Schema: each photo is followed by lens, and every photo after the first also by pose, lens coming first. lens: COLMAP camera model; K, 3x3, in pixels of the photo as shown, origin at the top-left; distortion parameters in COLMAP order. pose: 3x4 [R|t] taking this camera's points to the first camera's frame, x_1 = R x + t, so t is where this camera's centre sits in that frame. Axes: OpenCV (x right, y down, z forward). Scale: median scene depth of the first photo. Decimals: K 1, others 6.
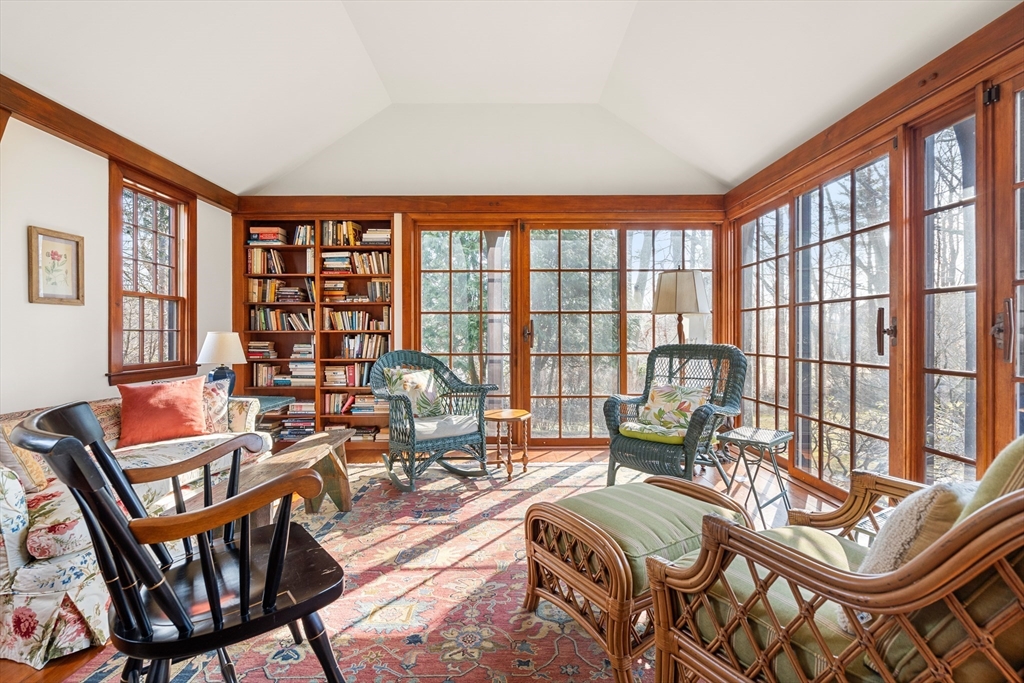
lens RADIAL K [[472.4, 0, 512.9], [0, 472.4, 336.0], [0, 0, 1]] dist [-0.009714, -0.000283]
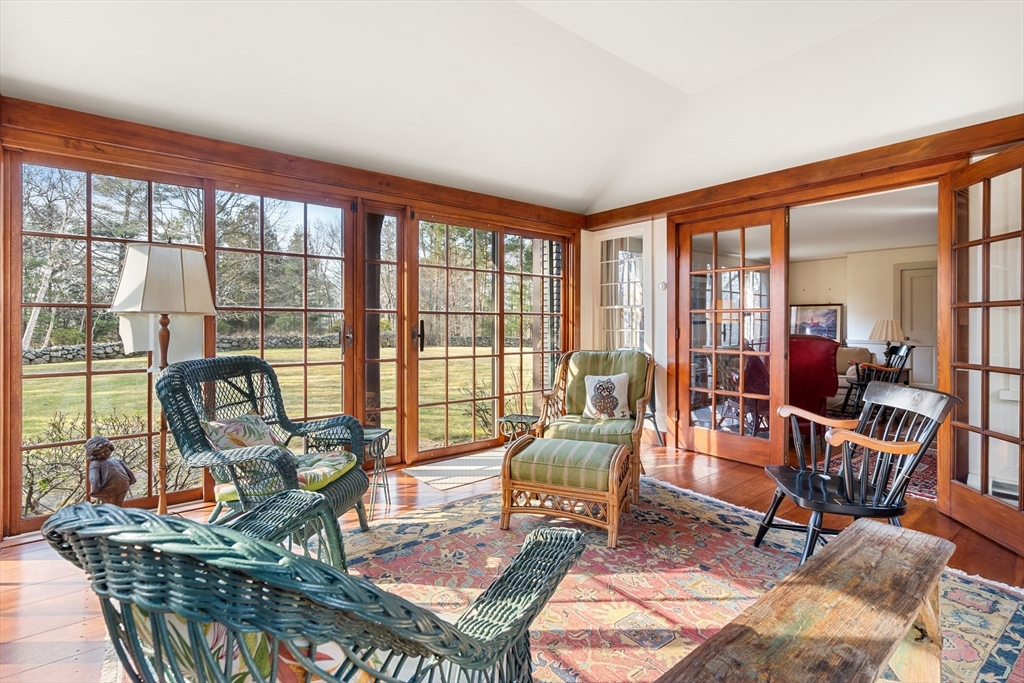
lens RADIAL K [[472.4, 0, 513.3], [0, 472.4, 334.3], [0, 0, 1]] dist [-0.009714, -0.000283]
pose [[-0.614135, -0.006709, 0.789172, -0.727189], [0.005333, 0.999906, 0.012651, -0.042531], [-0.789183, 0.011978, -0.614042, 1.752075]]
